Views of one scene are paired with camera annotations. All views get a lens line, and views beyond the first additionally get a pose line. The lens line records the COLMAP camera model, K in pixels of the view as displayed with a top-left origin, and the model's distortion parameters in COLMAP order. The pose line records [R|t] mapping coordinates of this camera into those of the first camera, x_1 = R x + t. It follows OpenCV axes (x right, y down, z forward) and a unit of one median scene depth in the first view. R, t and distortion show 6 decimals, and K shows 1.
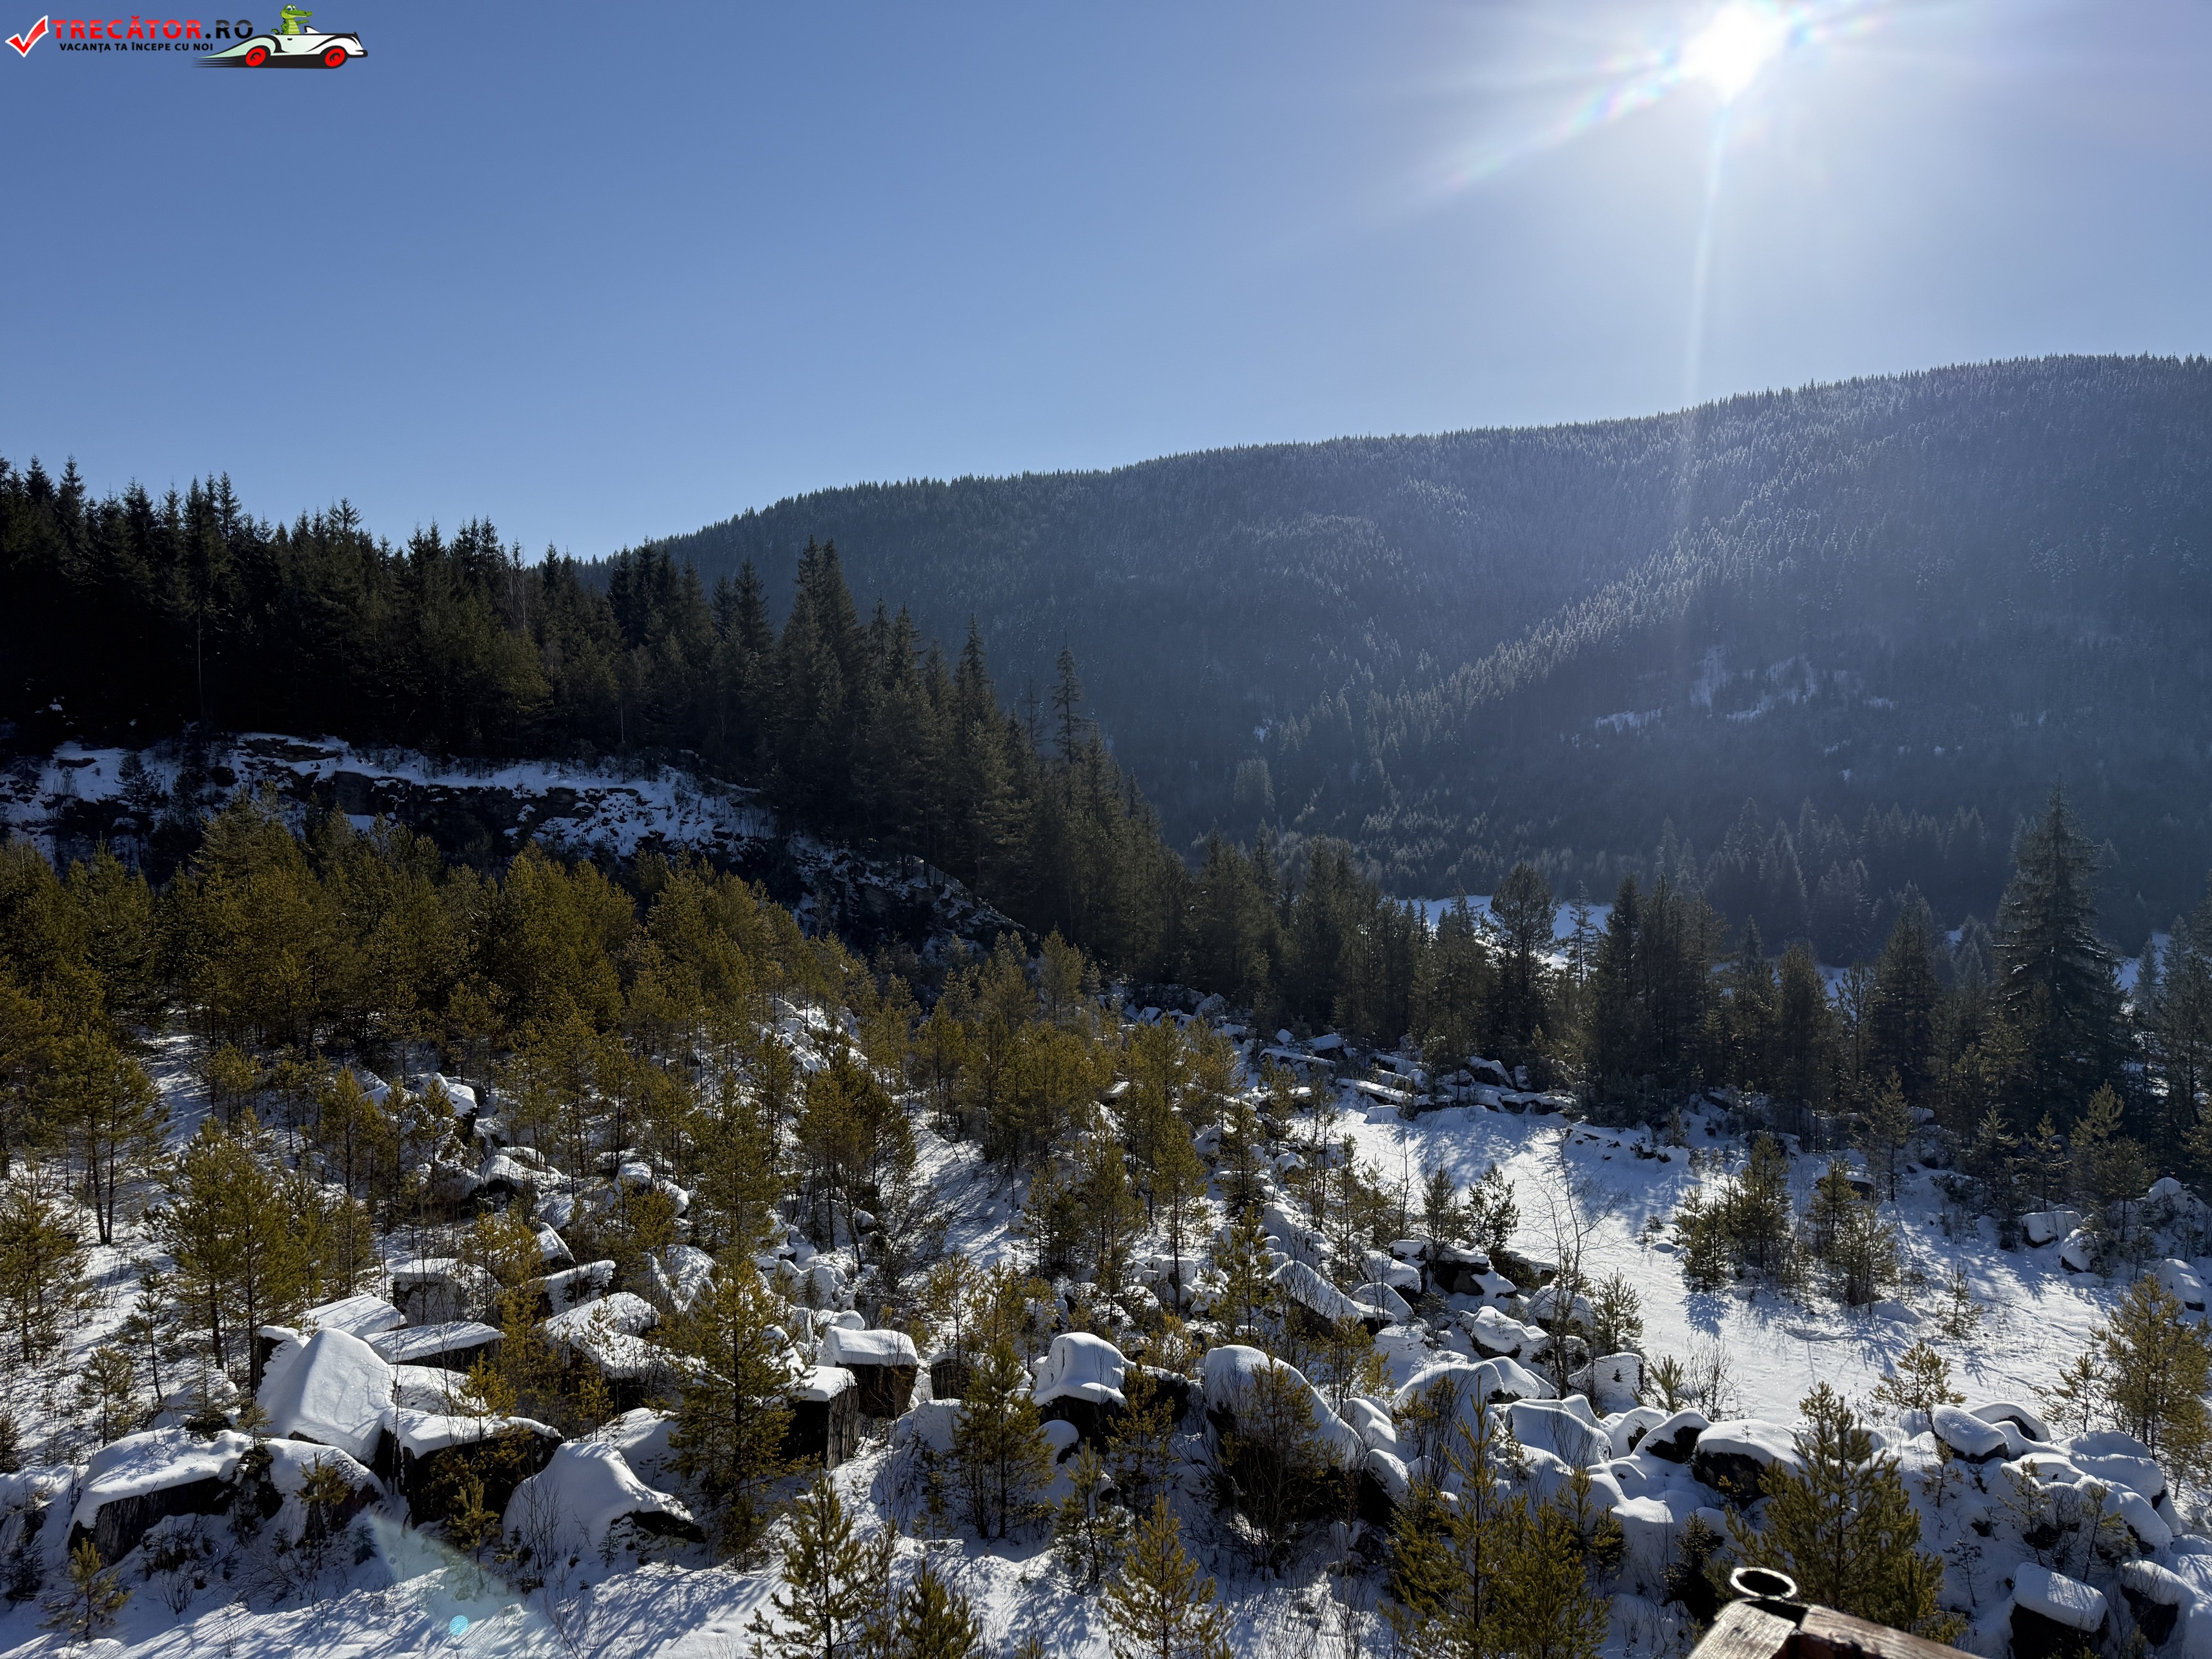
lens RADIAL K [[1523.1, 0, 1080.7], [0, 1523.1, 857.2], [0, 0, 1]] dist [0.120509, -0.146413]
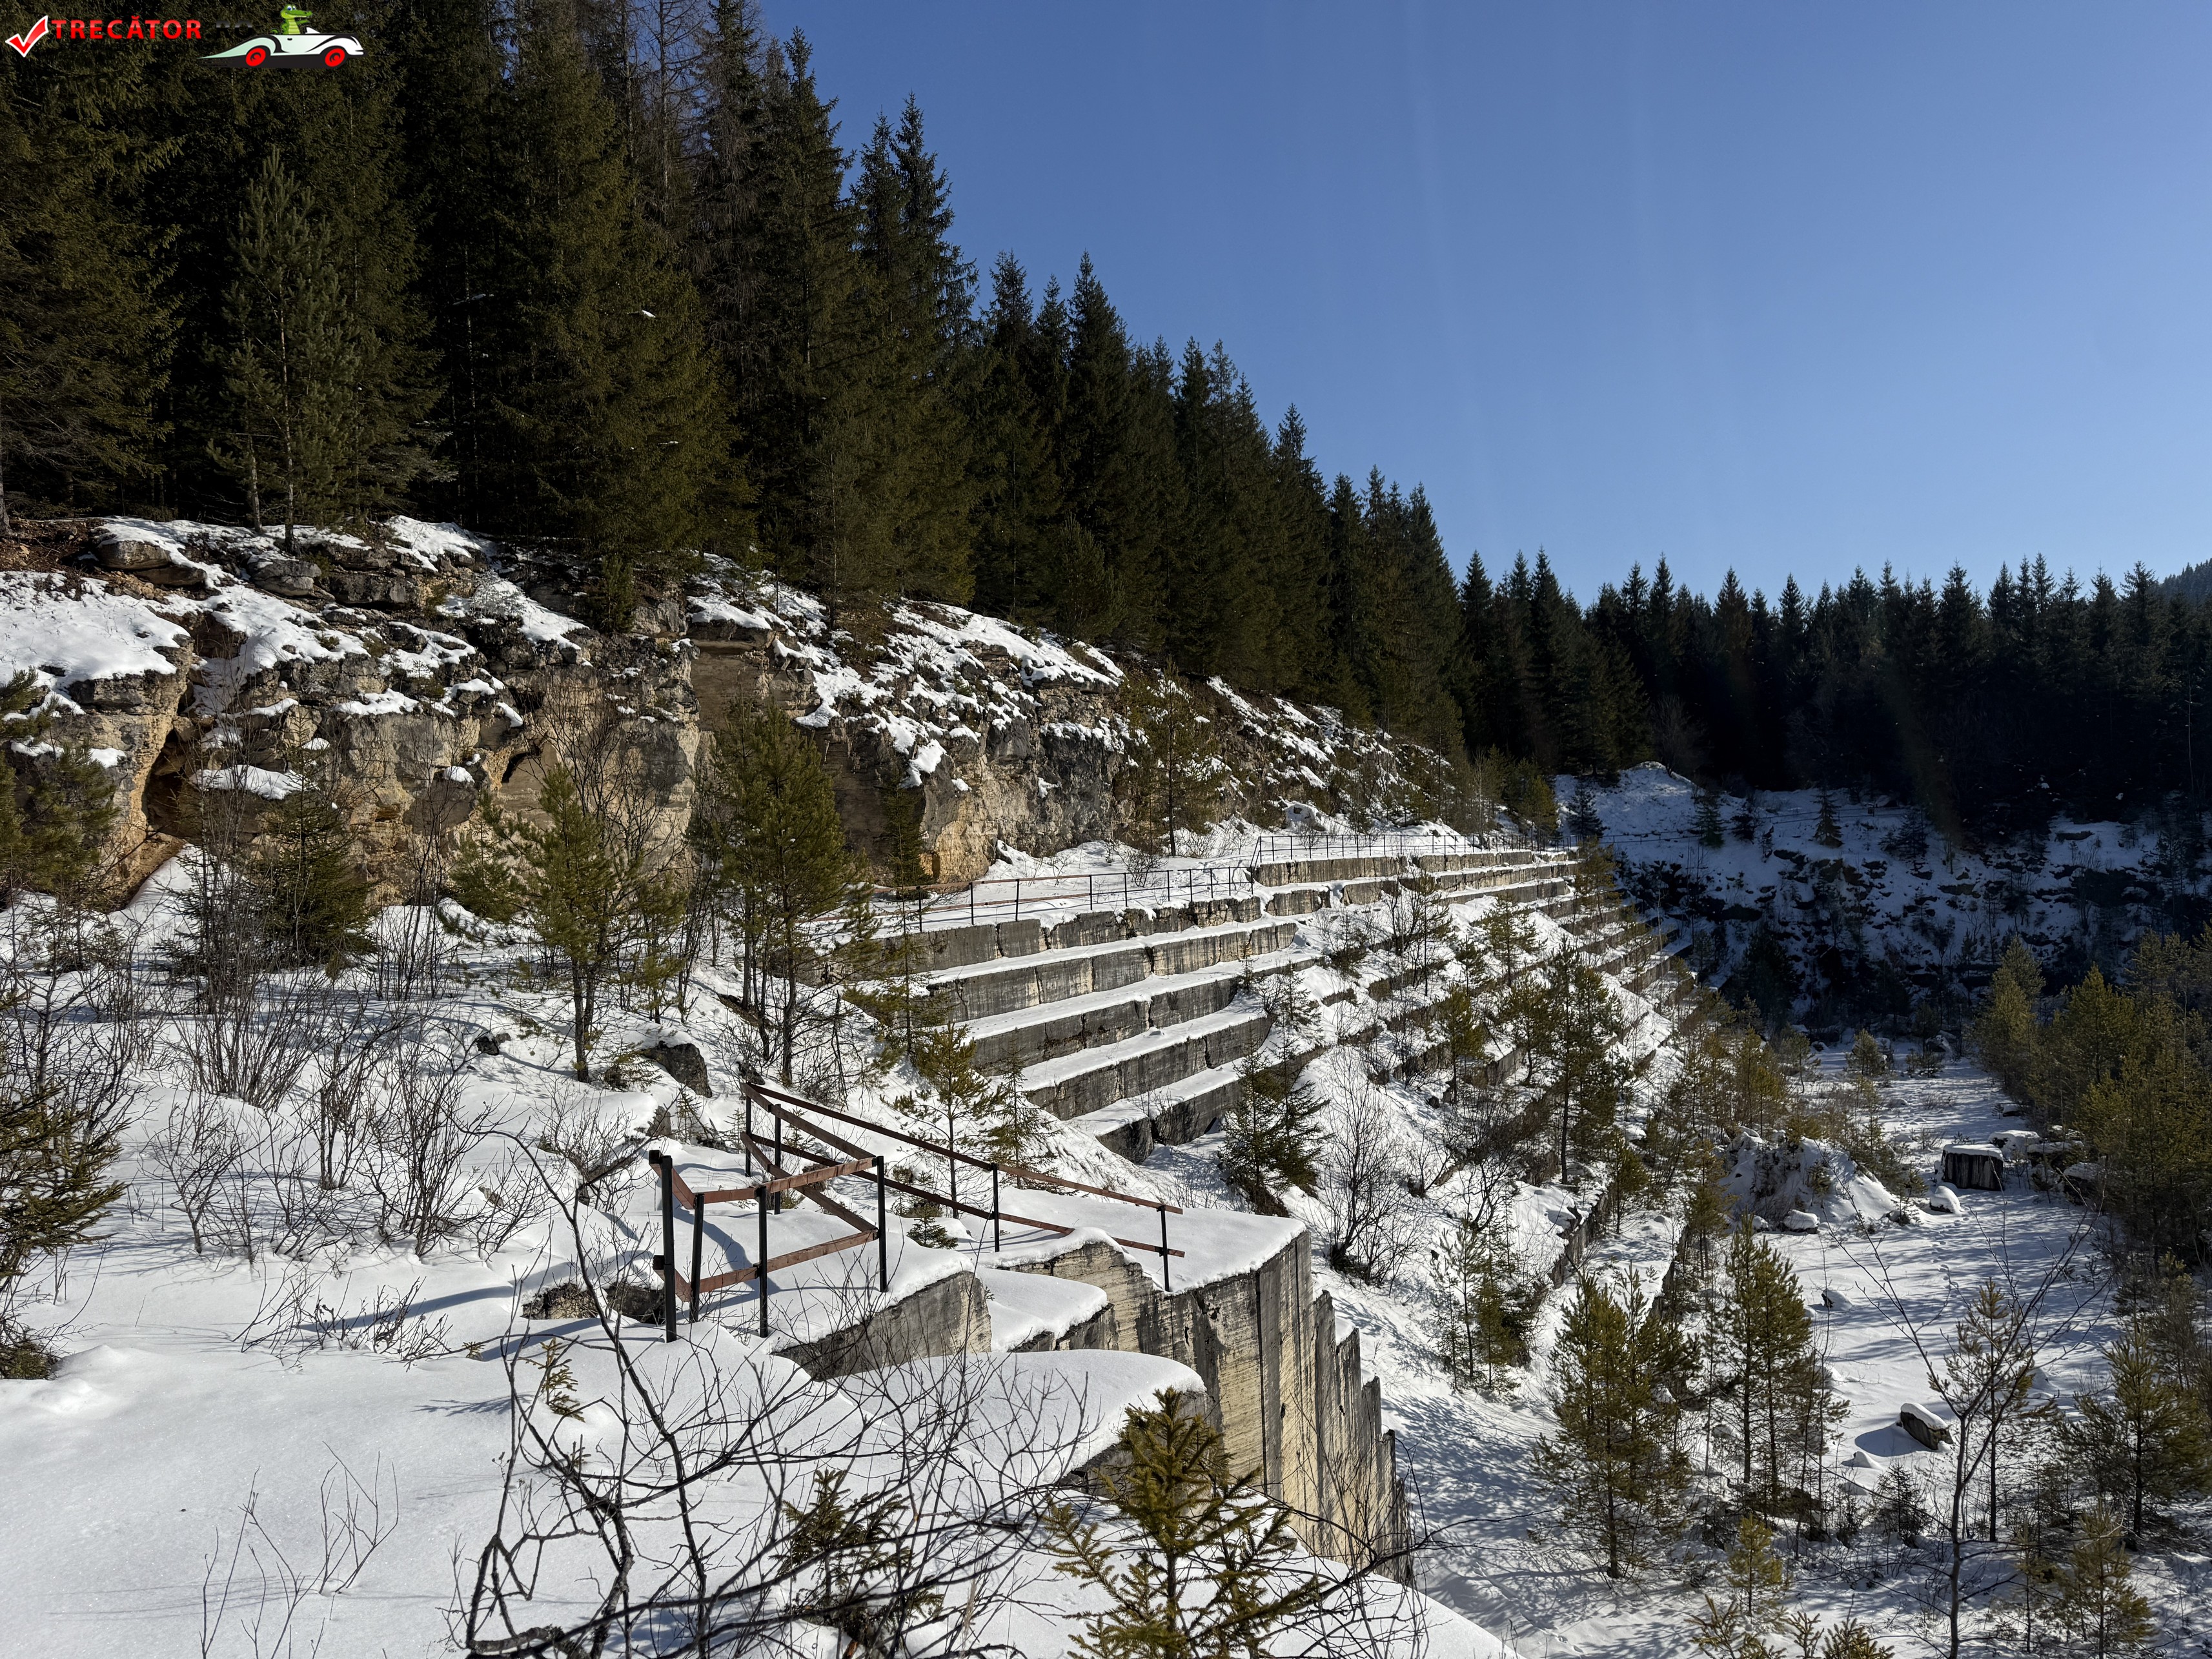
lens RADIAL K [[1528.9, 0, 1101.7], [0, 1528.9, 839.8], [0, 0, 1]] dist [0.132677, -0.203905]
pose [[0.656642, -0.019153, -0.753959, -0.242012], [-0.022512, 0.998734, -0.044978, 0.005398], [0.753866, 0.046508, 0.655380, -0.190739]]
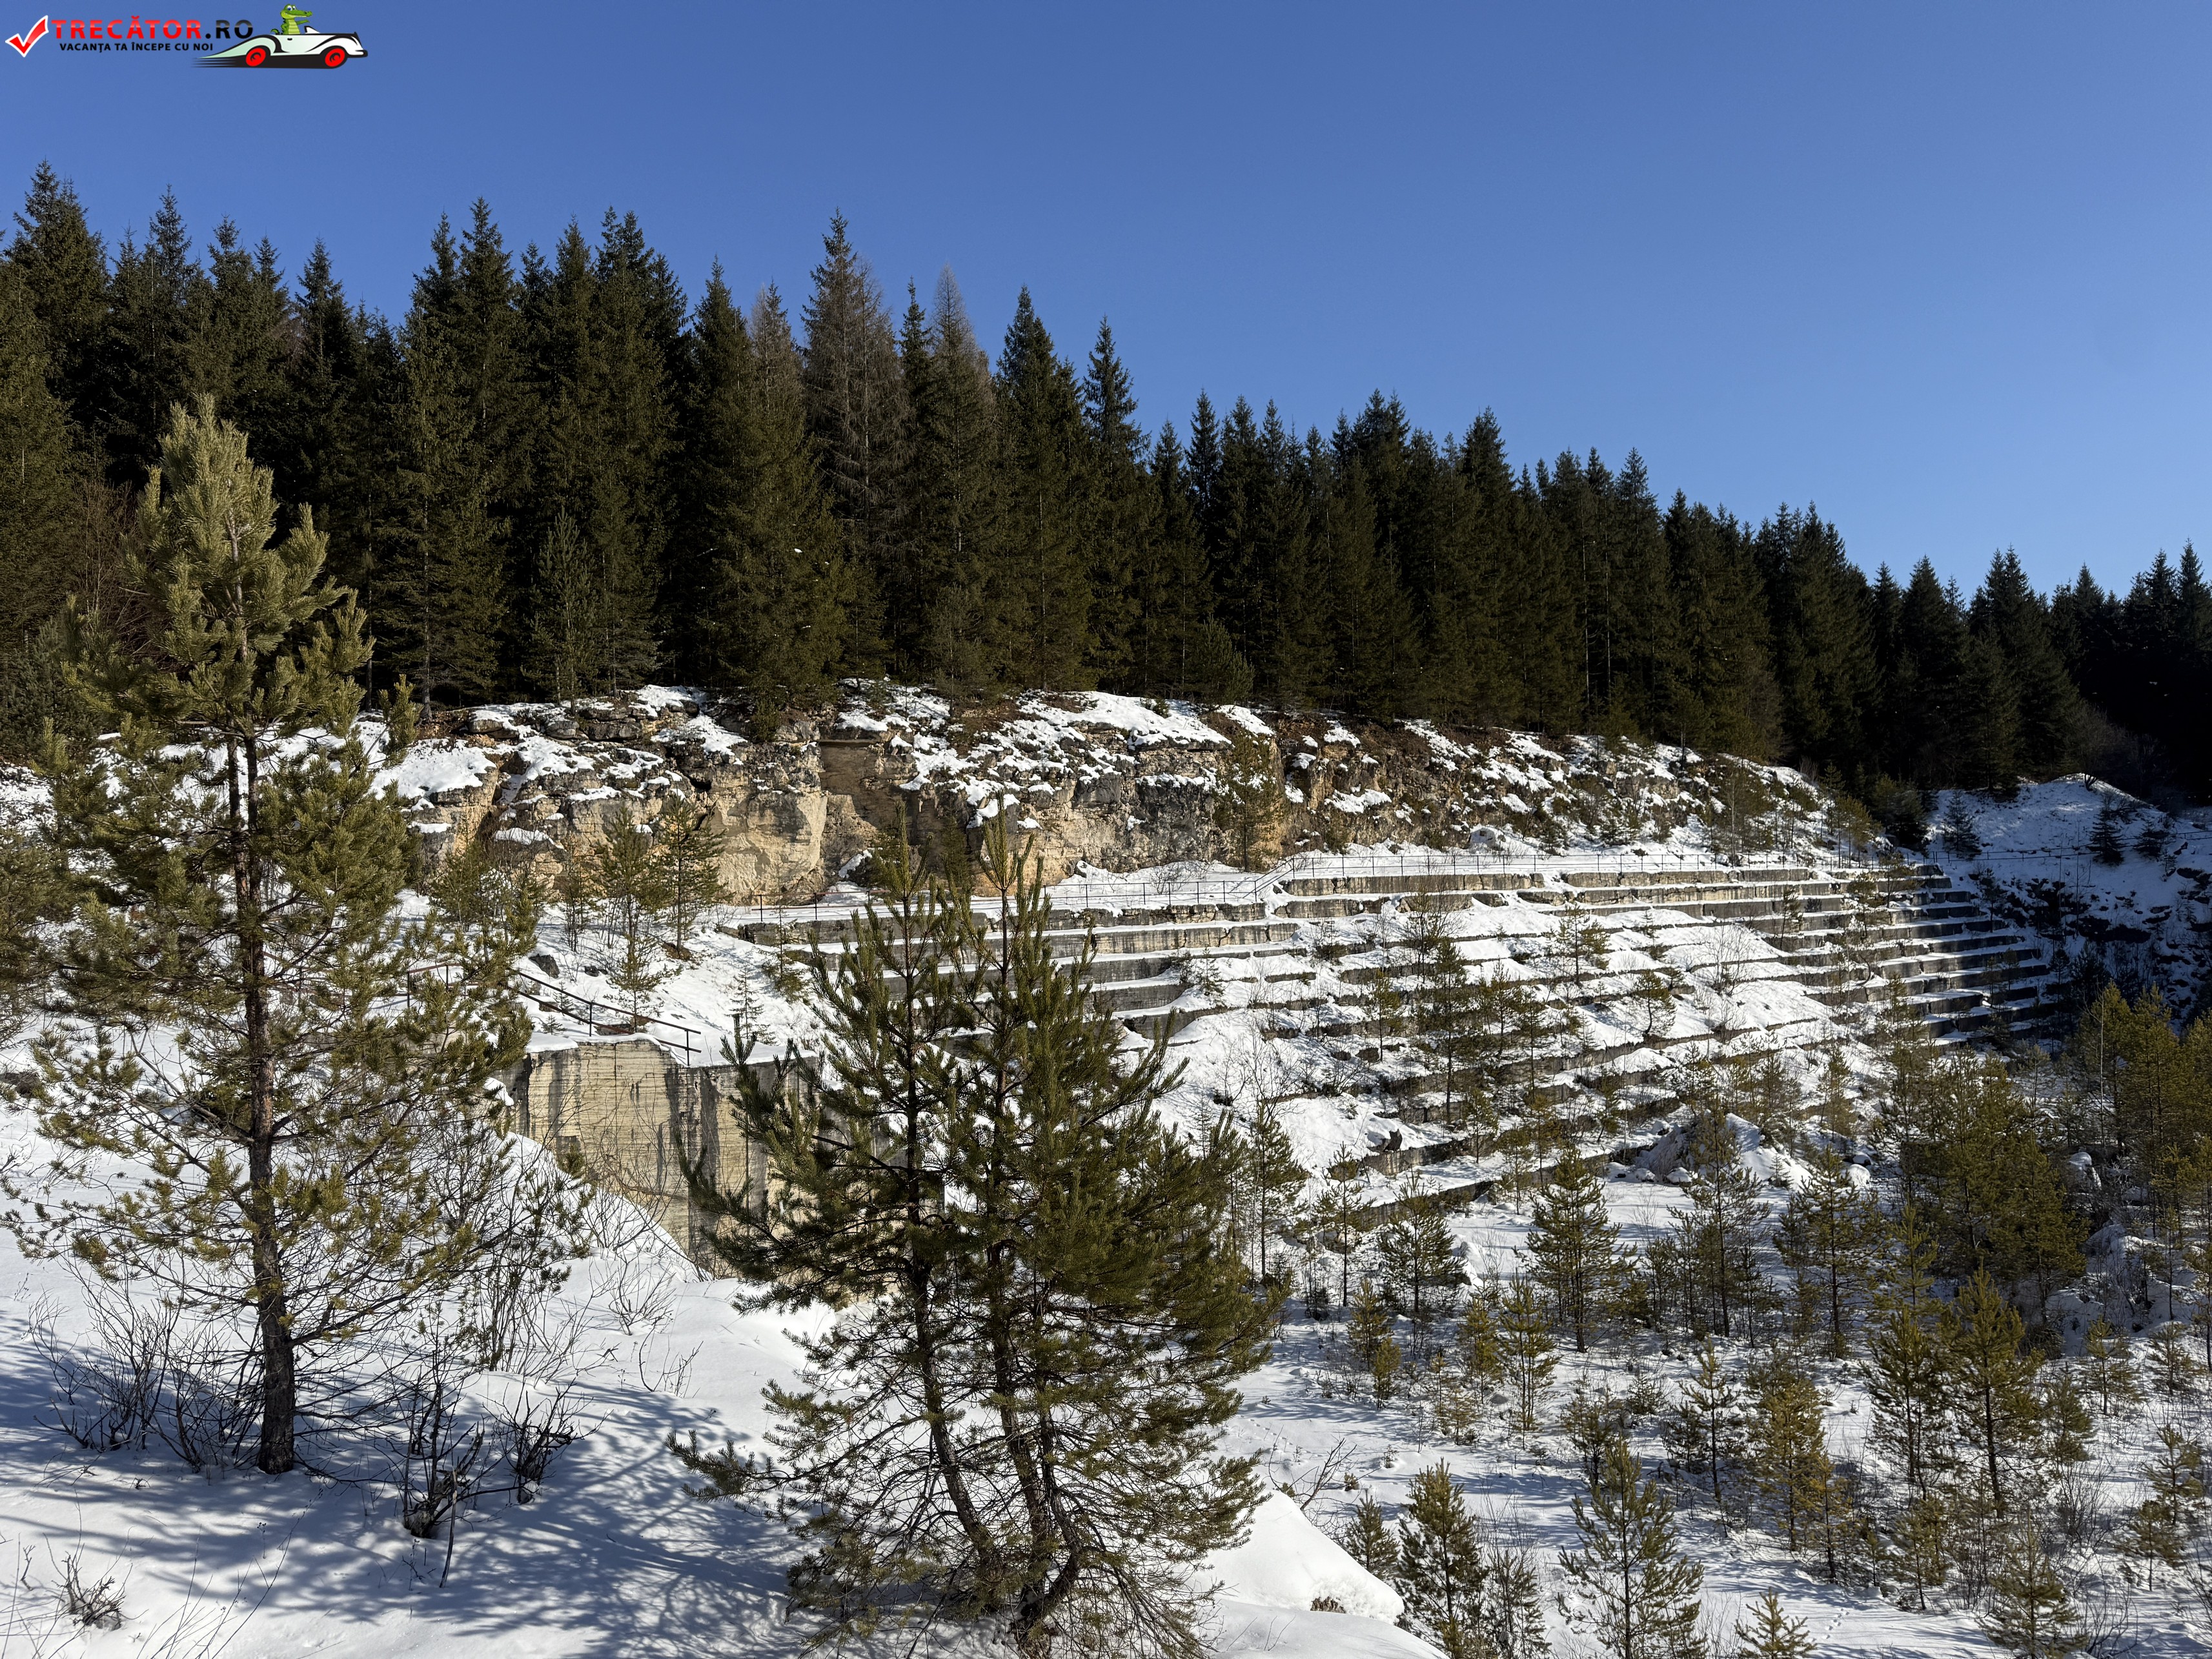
lens RADIAL K [[1526.1, 0, 1111.7], [0, 1526.1, 841.4], [0, 0, 1]] dist [0.141991, -0.204247]
pose [[0.286325, -0.022914, -0.957859, 0.013981], [-0.039681, 0.998573, -0.035750, 0.000498], [0.957311, 0.048245, 0.285007, -0.093807]]
